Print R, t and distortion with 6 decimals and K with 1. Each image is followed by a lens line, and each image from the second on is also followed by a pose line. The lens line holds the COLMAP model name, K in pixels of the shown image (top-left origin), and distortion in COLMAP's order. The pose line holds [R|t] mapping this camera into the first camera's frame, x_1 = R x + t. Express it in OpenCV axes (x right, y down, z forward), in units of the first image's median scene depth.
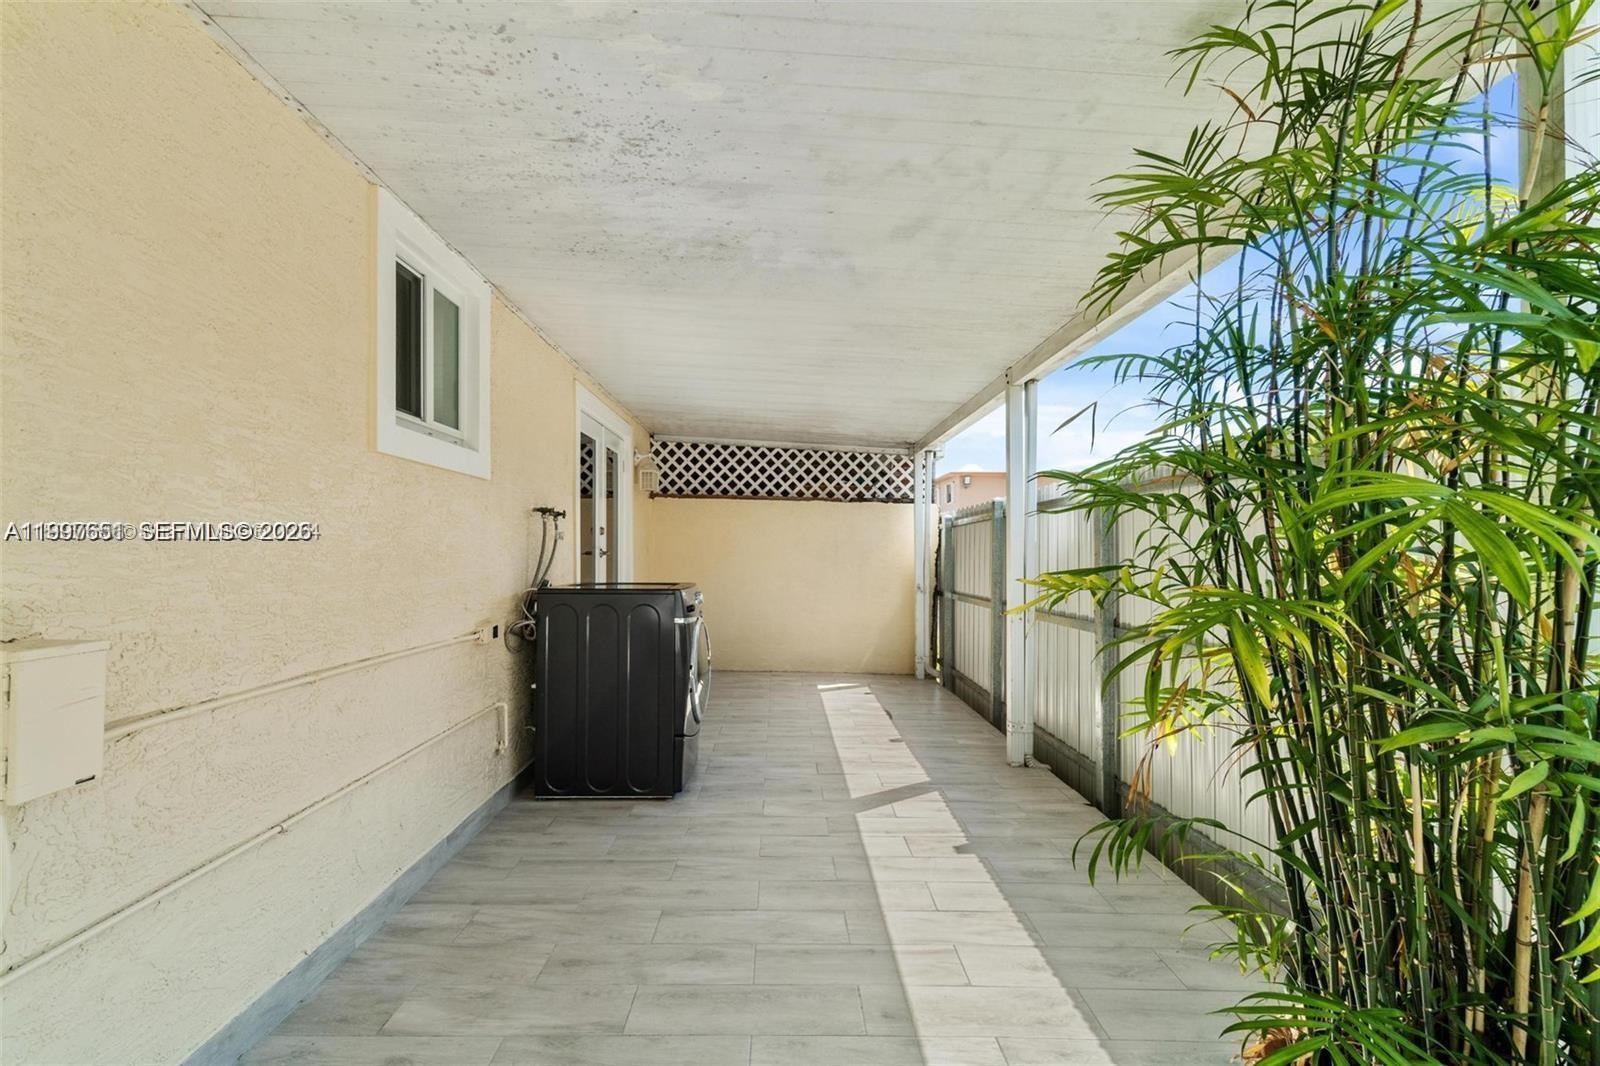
lens RADIAL K [[727.9, 0, 801.8], [0, 727.9, 551.8], [0, 0, 1]] dist [-0.000430, -0.000192]
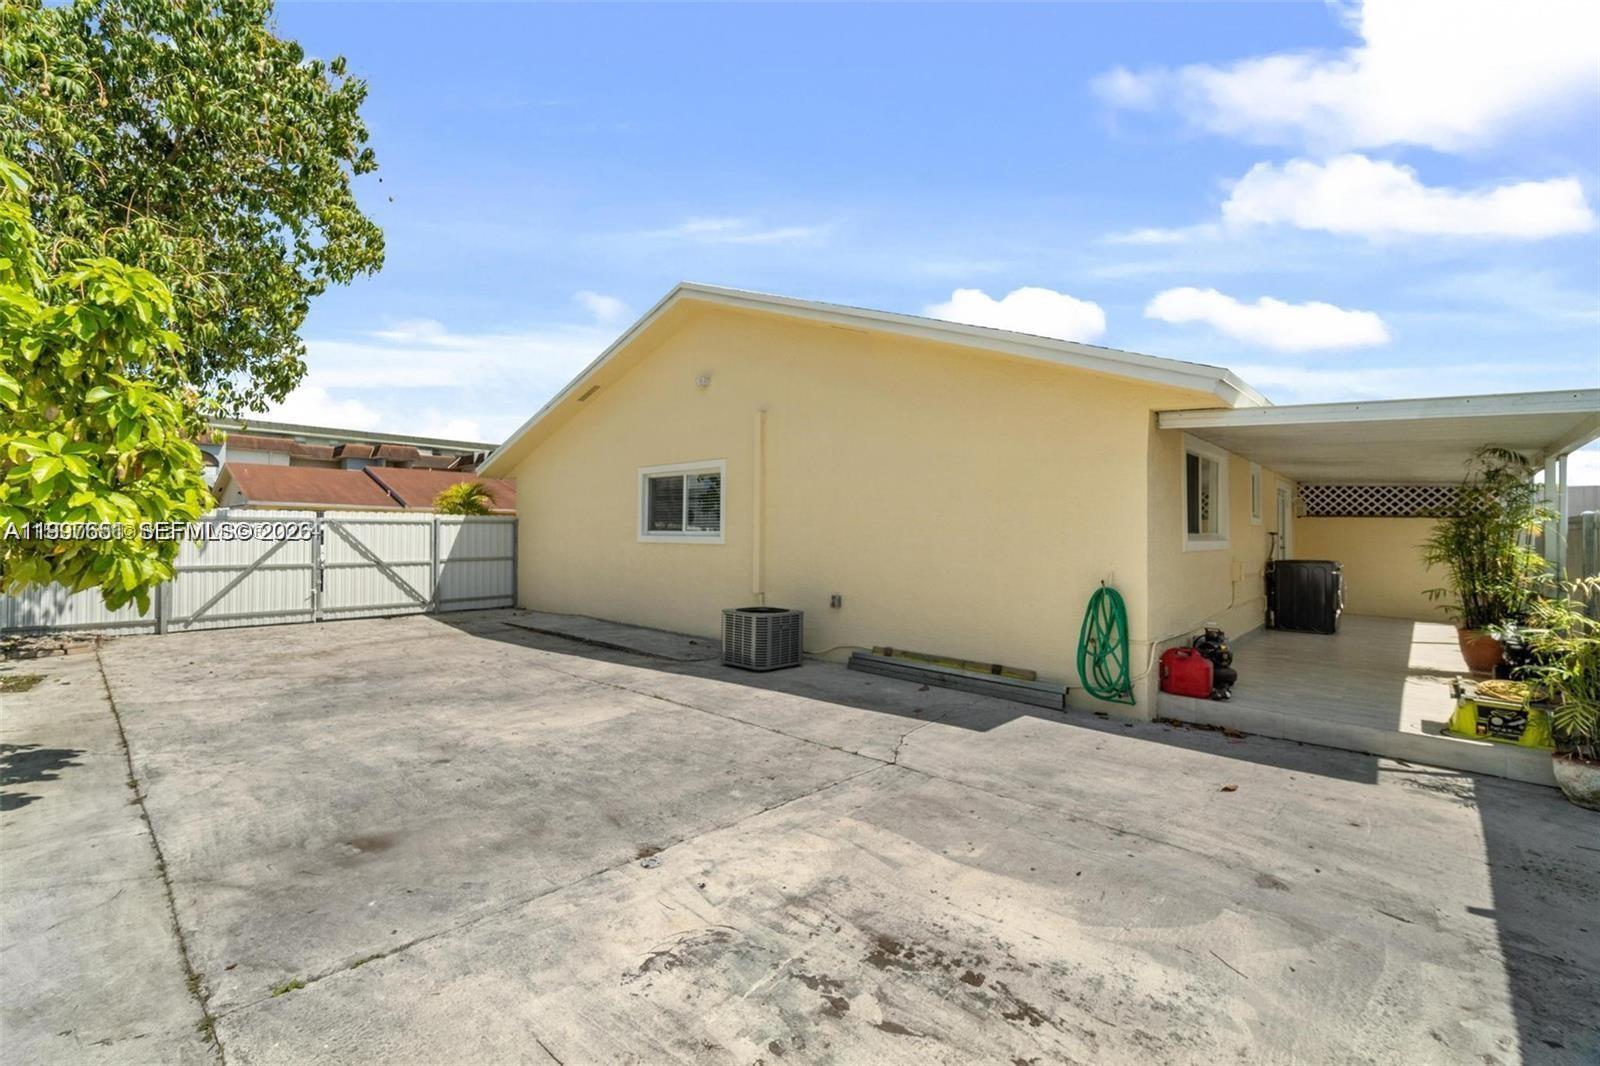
lens RADIAL K [[687.7, 0, 800.0], [0, 687.7, 533.0], [0, 0, 1]] dist [-0.000361, -0.000006]
pose [[0.720988, -0.012686, -0.692831, 0.086871], [0.000230, 0.999837, -0.018068, -0.003623], [0.692947, 0.012868, 0.720874, -1.117791]]
